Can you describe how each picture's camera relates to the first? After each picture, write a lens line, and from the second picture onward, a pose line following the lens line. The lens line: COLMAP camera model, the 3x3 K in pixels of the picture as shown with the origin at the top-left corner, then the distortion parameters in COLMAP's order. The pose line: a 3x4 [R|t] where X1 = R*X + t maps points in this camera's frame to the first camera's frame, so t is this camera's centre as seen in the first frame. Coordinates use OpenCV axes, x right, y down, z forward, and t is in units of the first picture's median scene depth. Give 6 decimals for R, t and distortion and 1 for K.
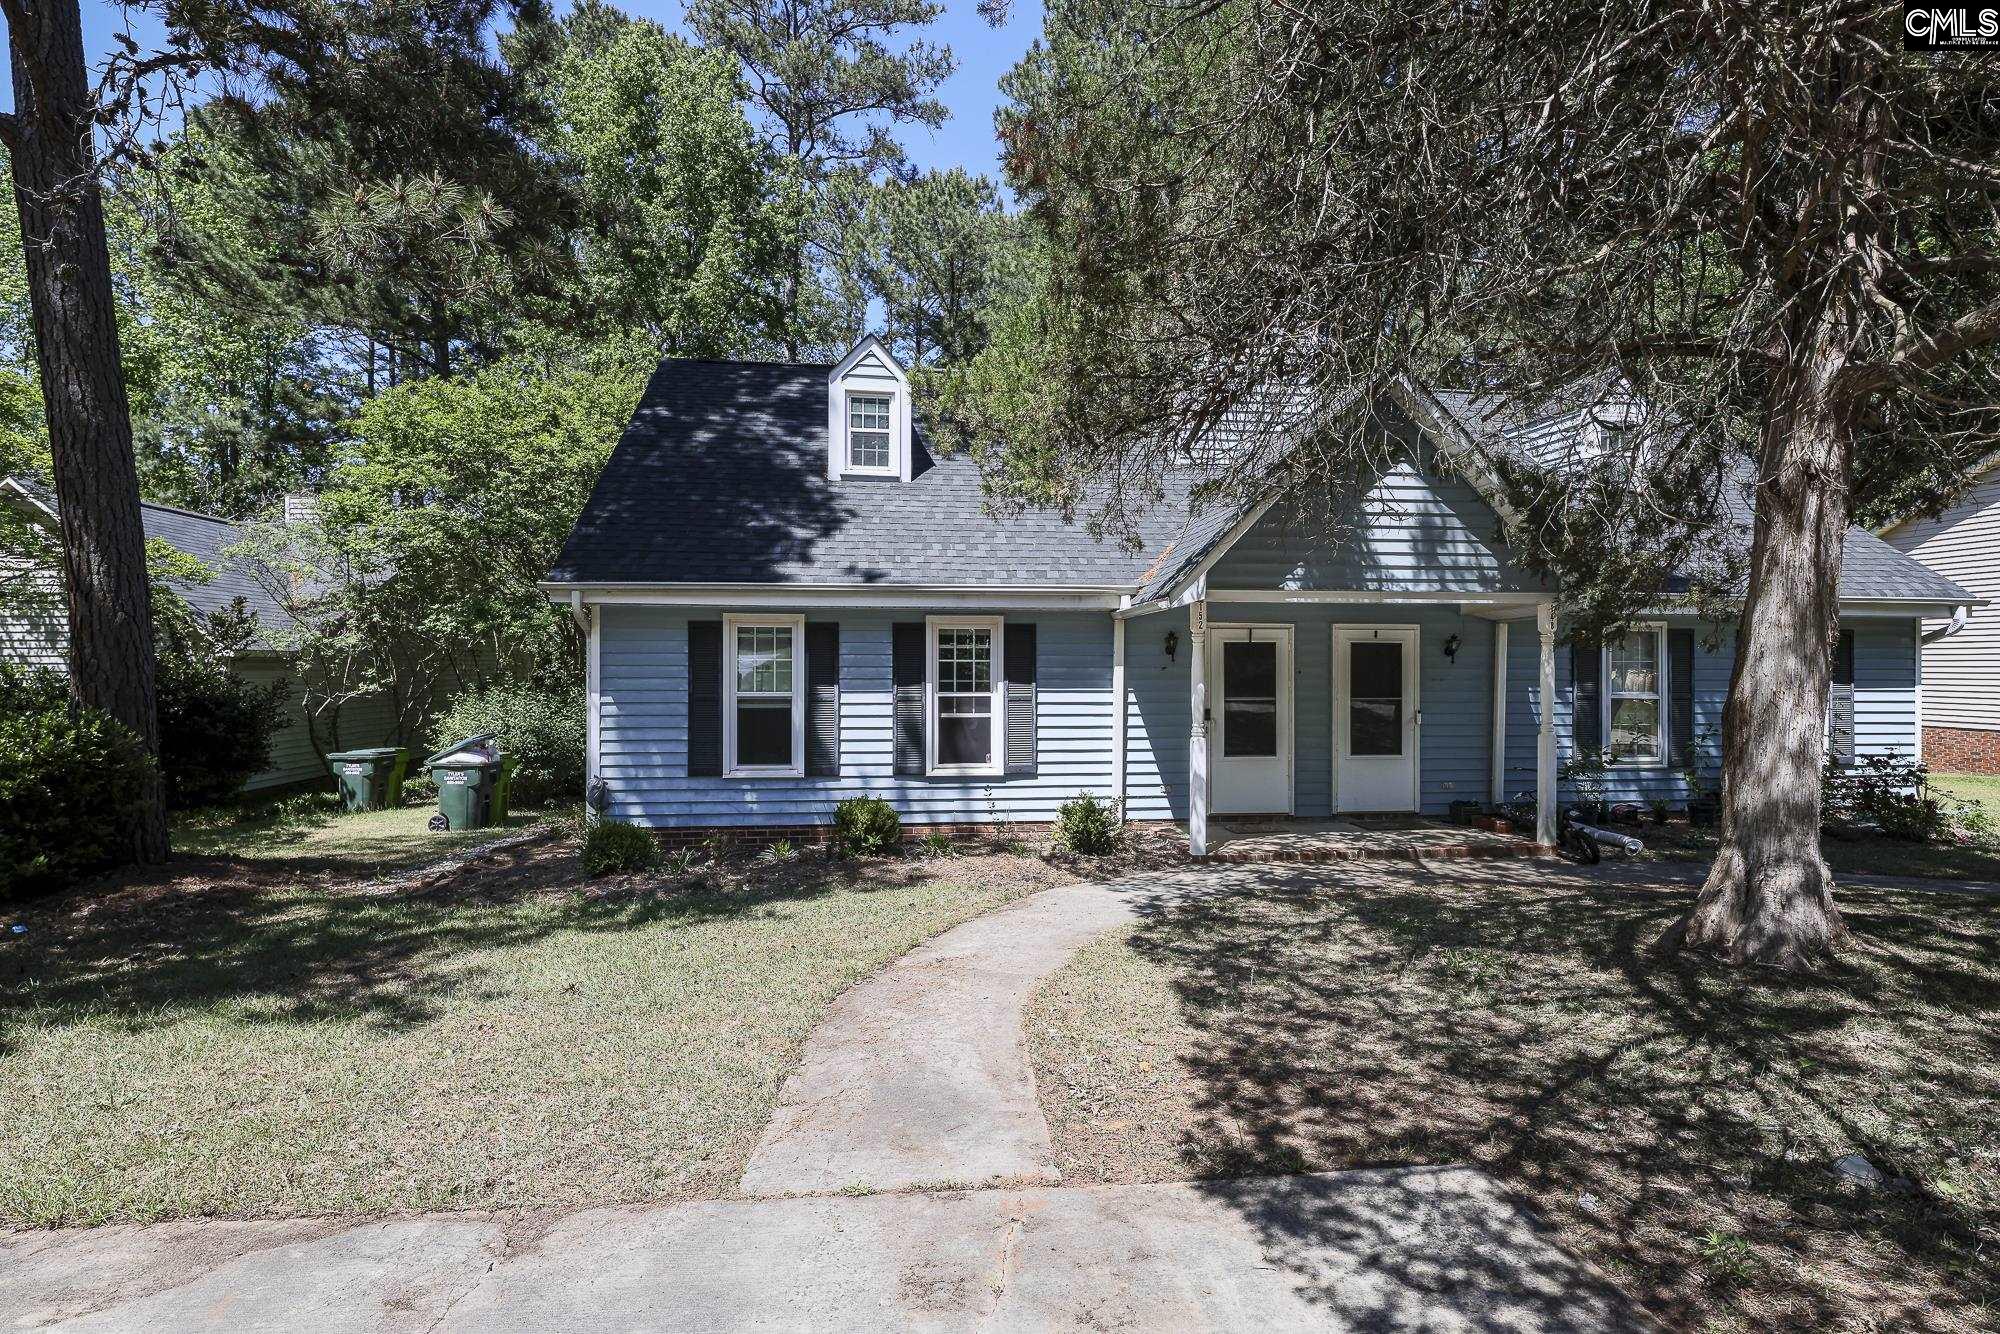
lens RADIAL K [[970.9, 0, 1003.0], [0, 970.9, 668.2], [0, 0, 1]] dist [0.003810, 0.000708]
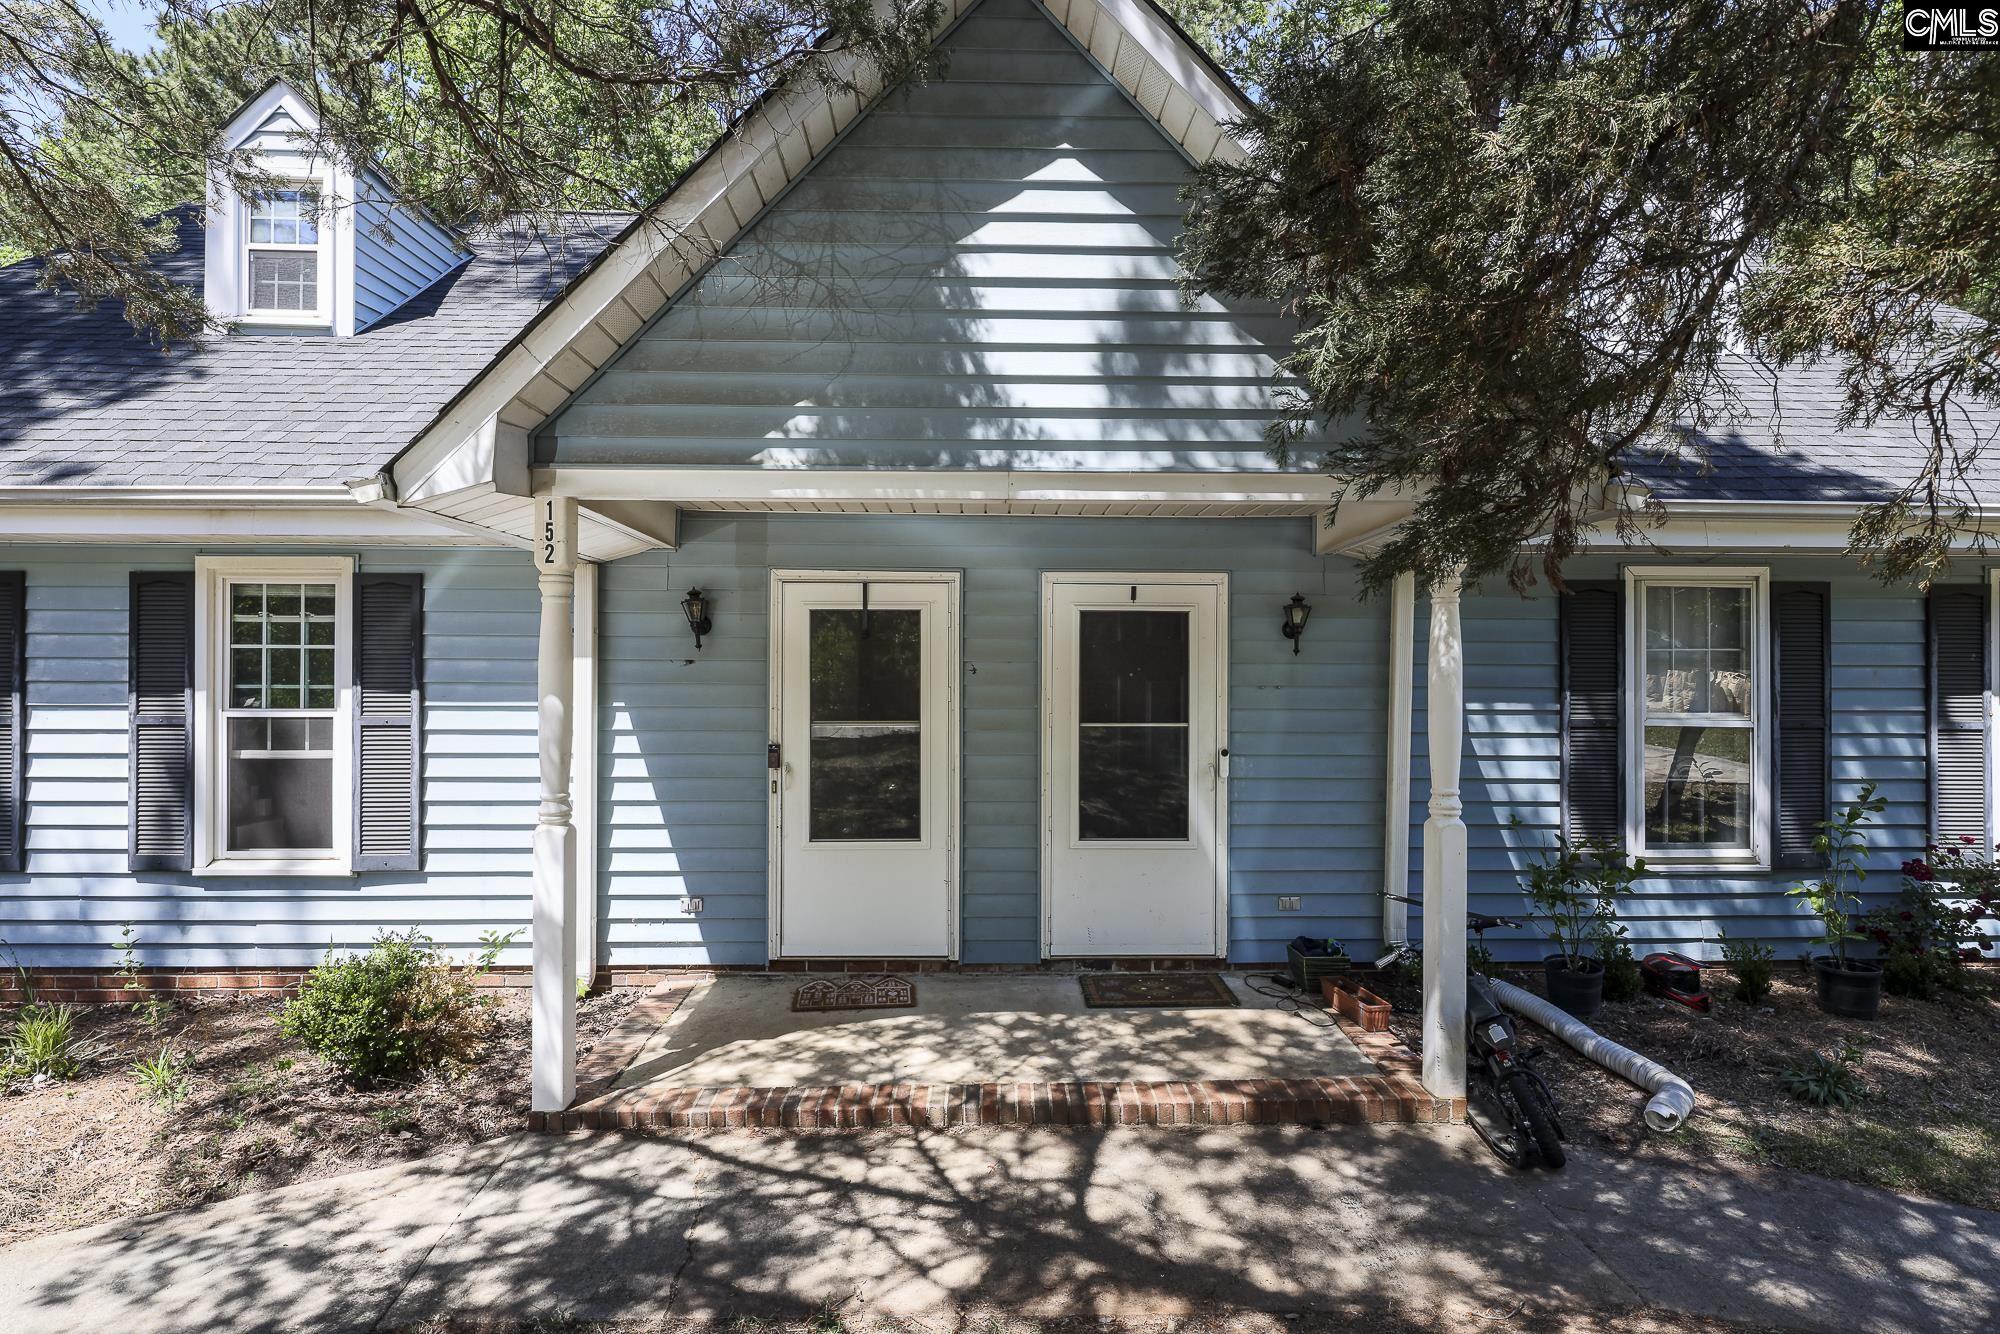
lens RADIAL K [[970.9, 0, 986.3], [0, 970.9, 668.4], [0, 0, 1]] dist [0.003810, 0.000708]
pose [[0.995487, 0.001338, -0.094884, 0.376375], [-0.001564, 0.999996, -0.002314, 0.004168], [0.094880, 0.002452, 0.995486, 0.536532]]
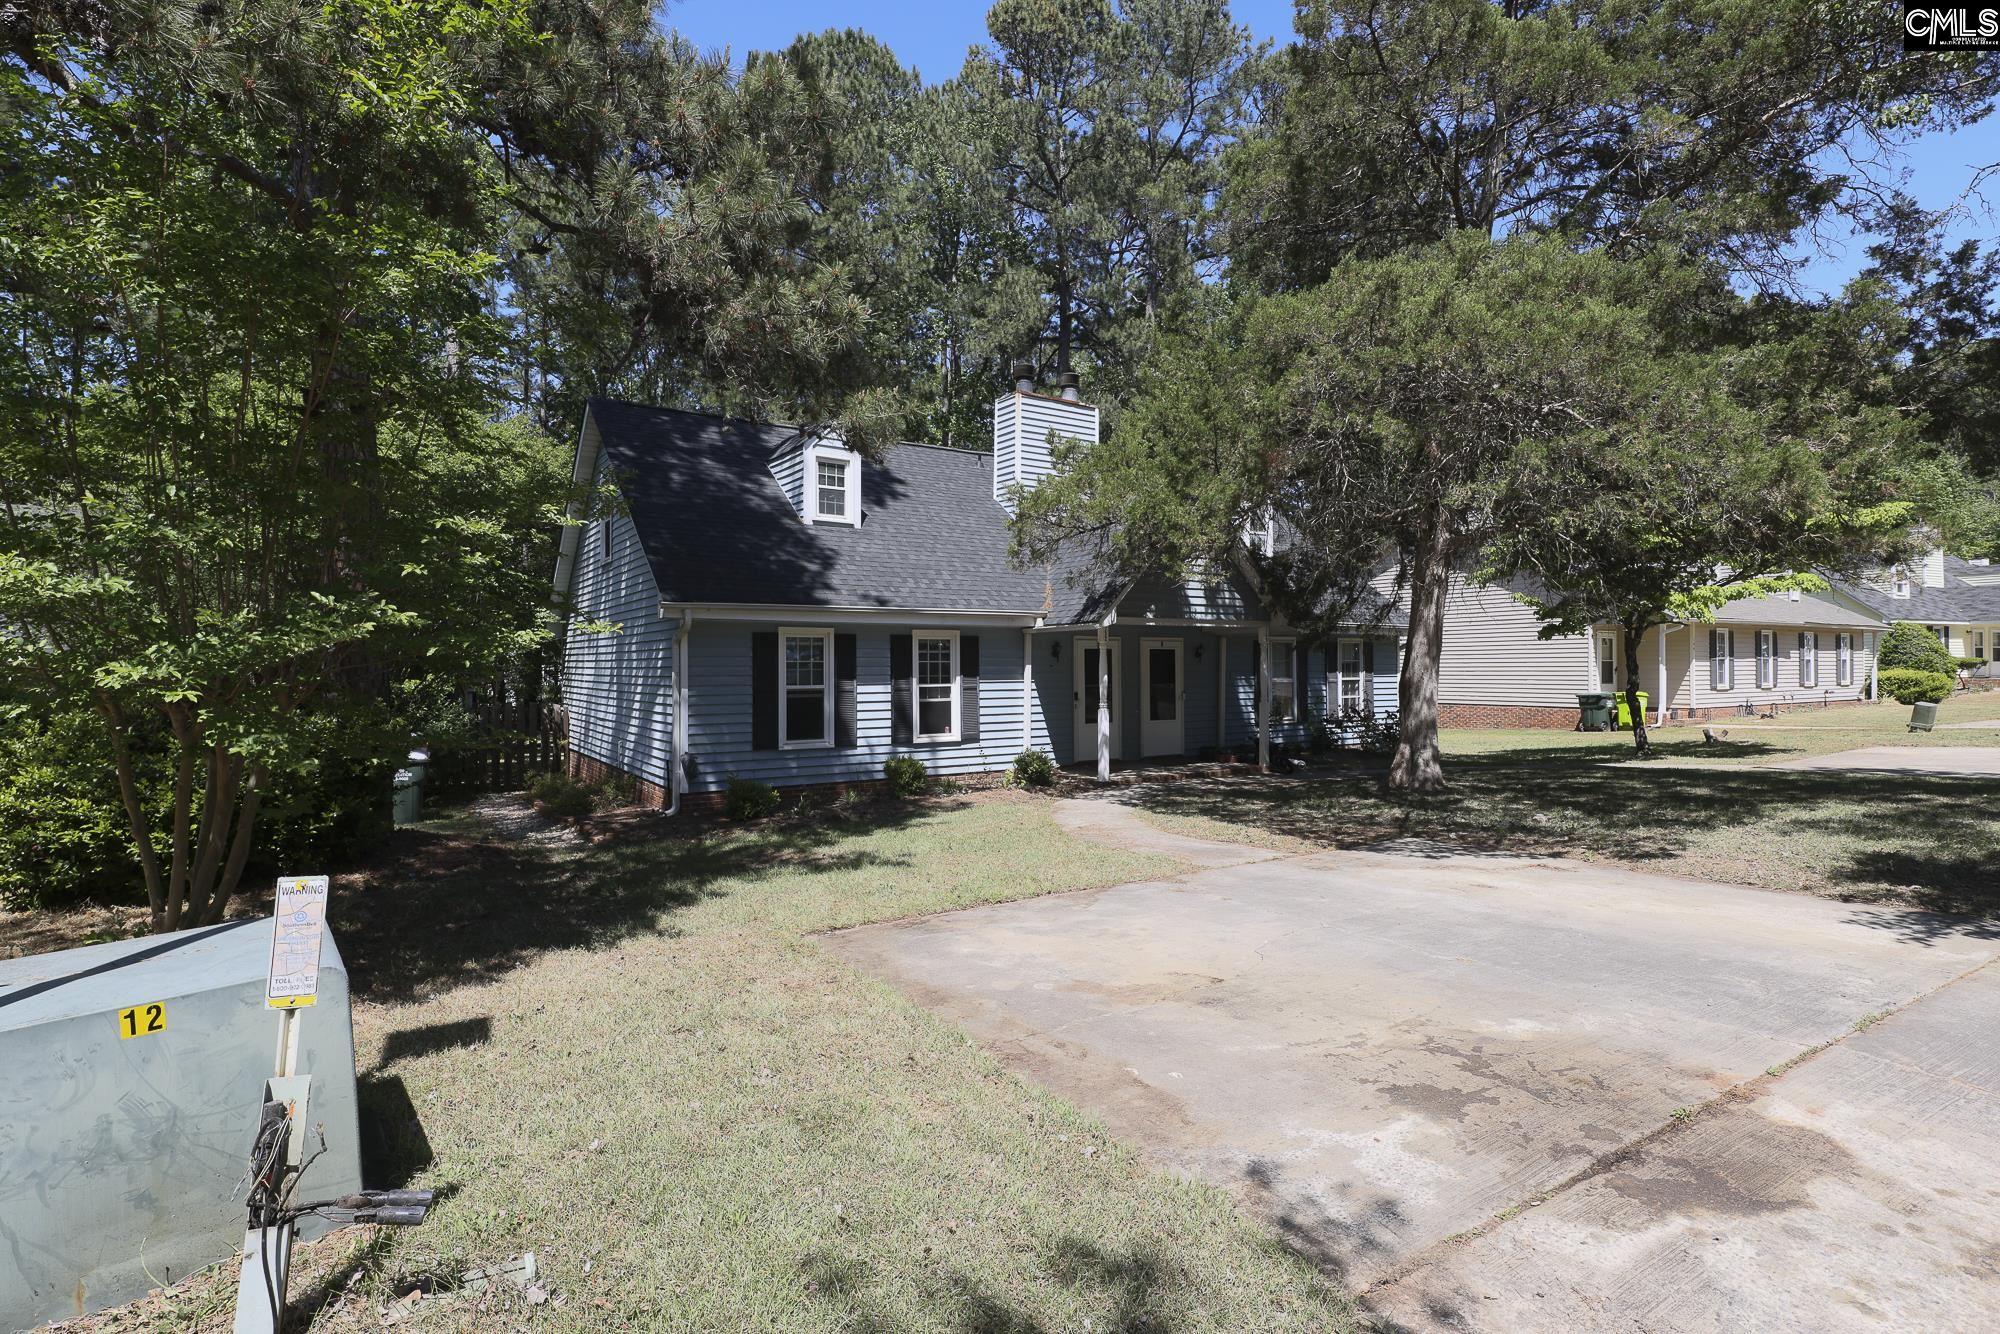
lens RADIAL K [[970.9, 0, 1000.3], [0, 970.9, 663.0], [0, 0, 1]] dist [0.003810, 0.000708]
pose [[0.895623, -0.005449, 0.444781, -0.594743], [0.006698, 0.999977, -0.001238, -0.003444], [-0.444764, 0.004088, 0.895638, -0.327277]]
